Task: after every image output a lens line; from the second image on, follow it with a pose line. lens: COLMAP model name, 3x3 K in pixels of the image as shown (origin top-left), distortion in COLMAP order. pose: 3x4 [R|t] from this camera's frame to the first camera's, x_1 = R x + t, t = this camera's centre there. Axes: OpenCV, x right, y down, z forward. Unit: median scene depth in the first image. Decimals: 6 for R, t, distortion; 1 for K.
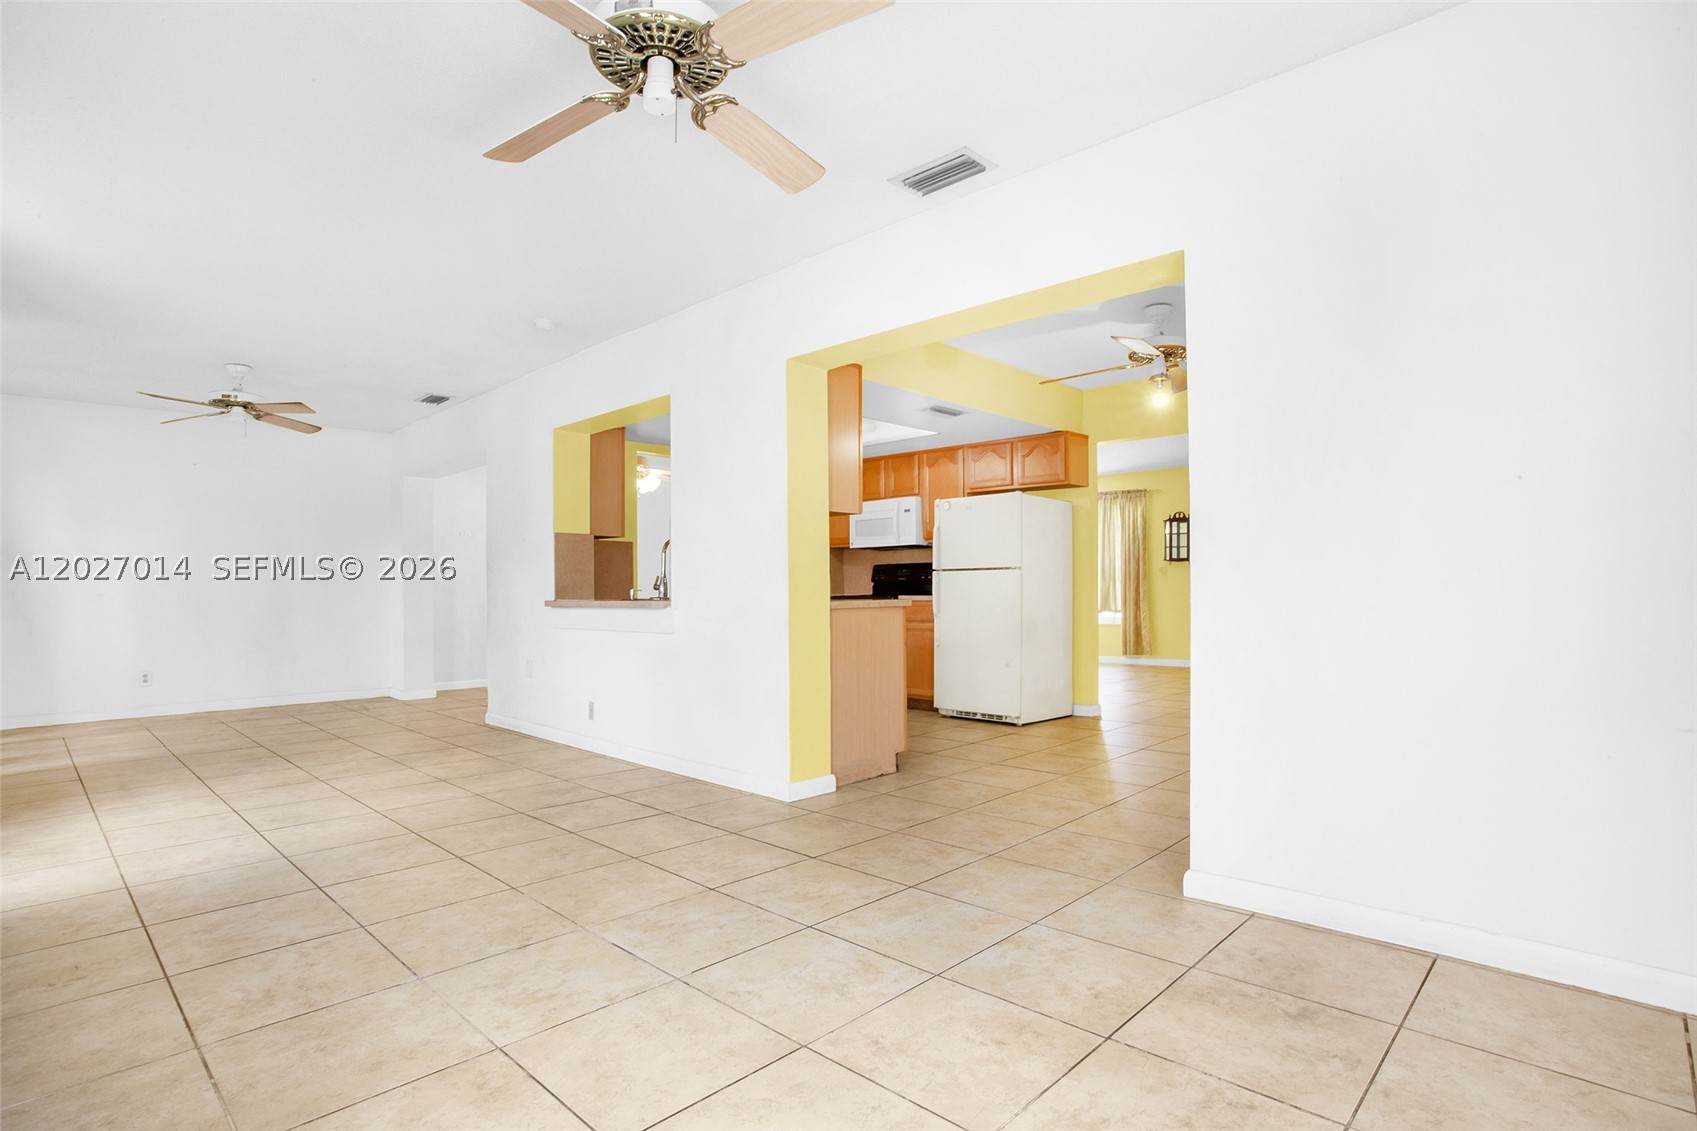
lens RADIAL K [[834.0, 0, 848.2], [0, 834.0, 565.2], [0, 0, 1]] dist [-0.022982, 0.000040]
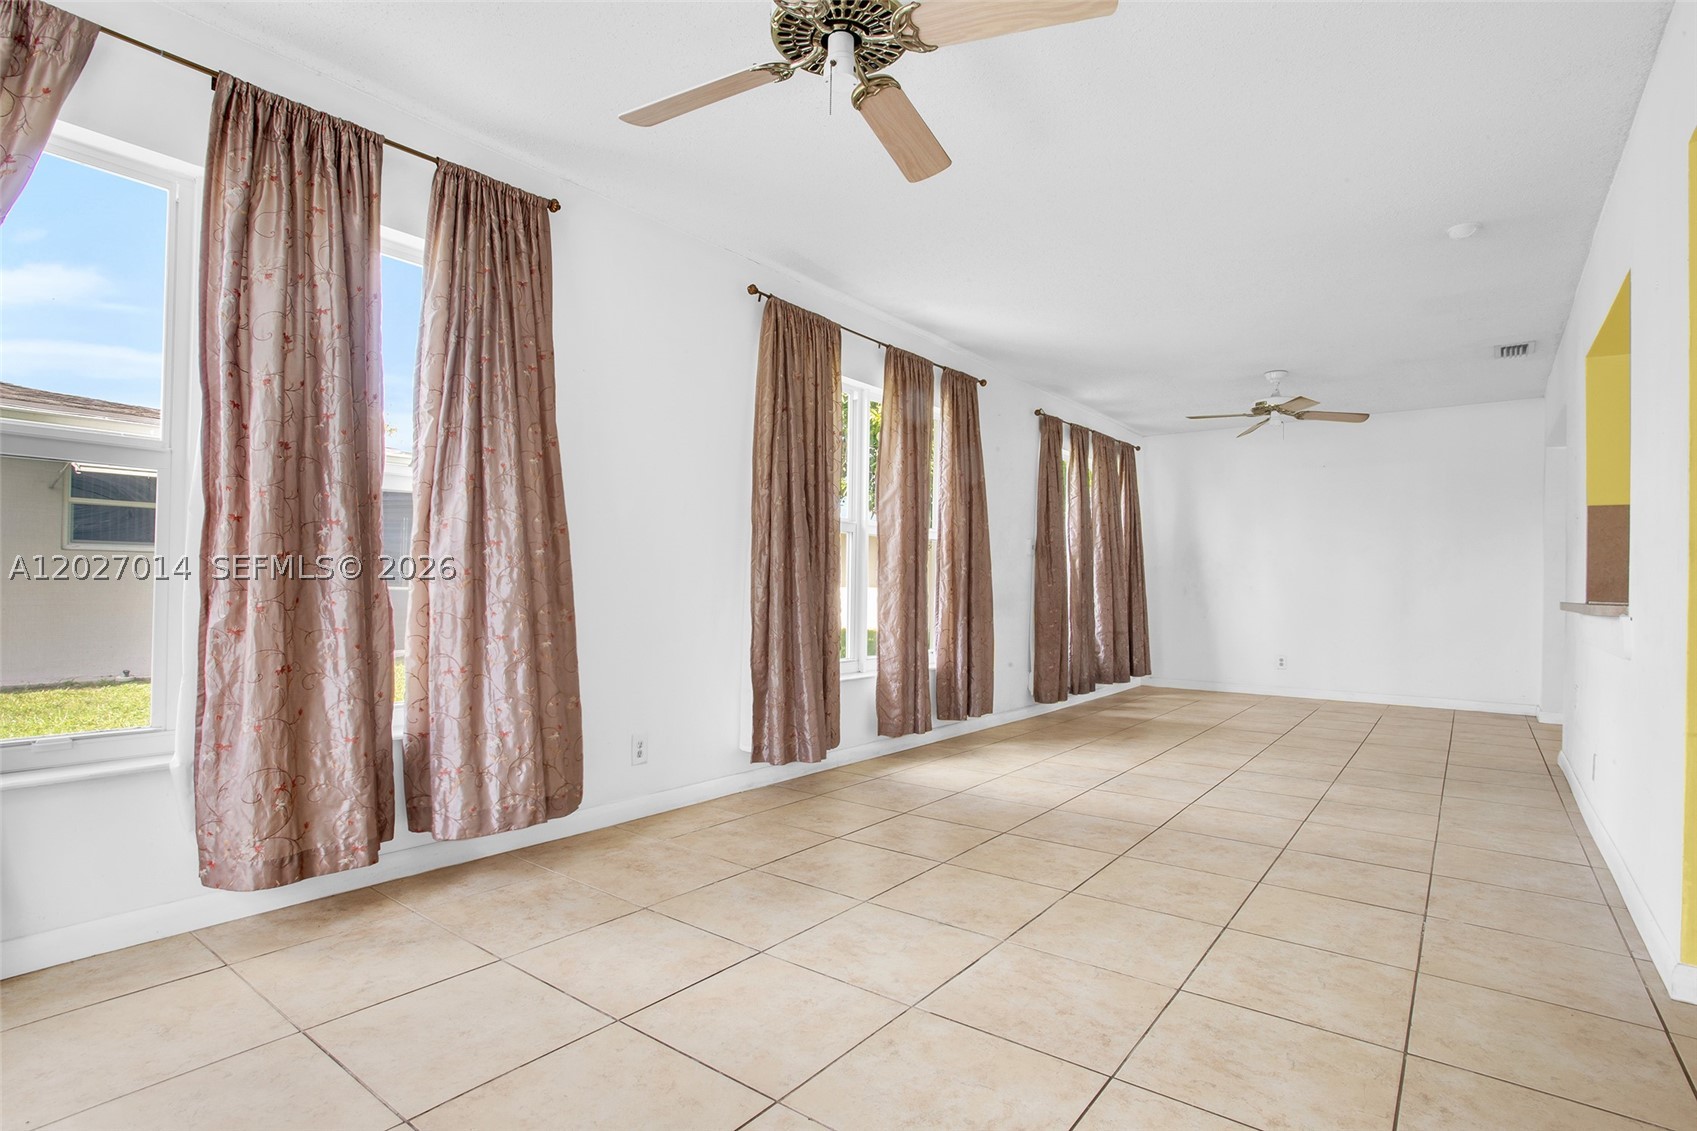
lens RADIAL K [[859.7, 0, 849.0], [0, 859.7, 572.0], [0, 0, 1]] dist [-0.046785, 0.005017]
pose [[0.133442, -0.003752, -0.991049, 0.504323], [0.016476, 0.999863, -0.001567, 0.014145], [0.990920, -0.016119, 0.133486, 0.572738]]
